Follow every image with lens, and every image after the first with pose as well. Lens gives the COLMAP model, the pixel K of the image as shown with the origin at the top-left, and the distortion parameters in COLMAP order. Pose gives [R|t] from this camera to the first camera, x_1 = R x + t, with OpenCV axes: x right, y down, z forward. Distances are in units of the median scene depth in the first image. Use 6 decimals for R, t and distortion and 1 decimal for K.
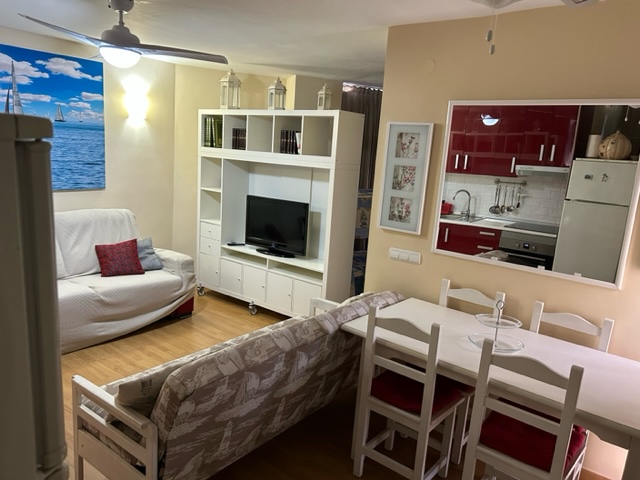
lens RADIAL K [[495.3, 0, 320.0], [0, 495.3, 240.0], [0, 0, 1]] dist [0.065841, -0.082960]
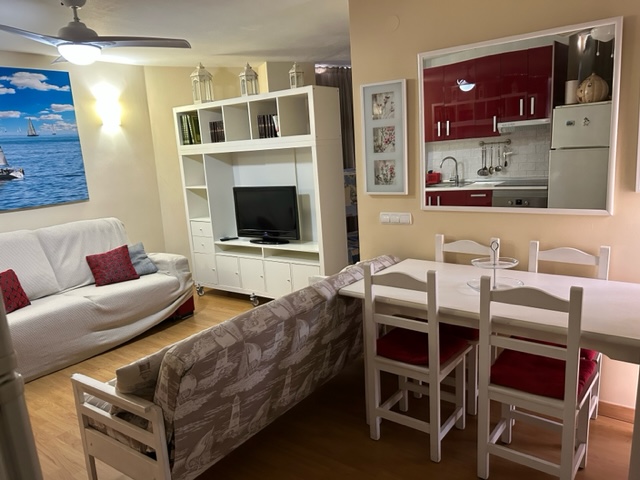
lens RADIAL K [[494.4, 0, 325.6], [0, 494.4, 240.9], [0, 0, 1]] dist [0.065669, -0.082299]
pose [[0.990842, -0.134515, 0.011787, 0.011723], [0.134458, 0.990904, 0.005439, 0.041198], [-0.012411, -0.003804, 0.999916, 0.011237]]
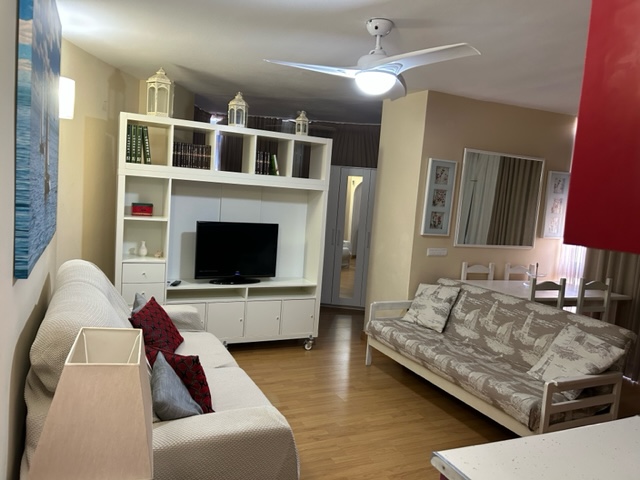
lens RADIAL K [[495.3, 0, 320.0], [0, 495.3, 240.0], [0, 0, 1]] dist [0.065841, -0.082960]
pose [[0.441664, -0.121644, 0.888896, -0.974749], [0.117330, 0.990088, 0.077194, -0.120010], [-0.889475, 0.070200, 0.451559, 0.516431]]
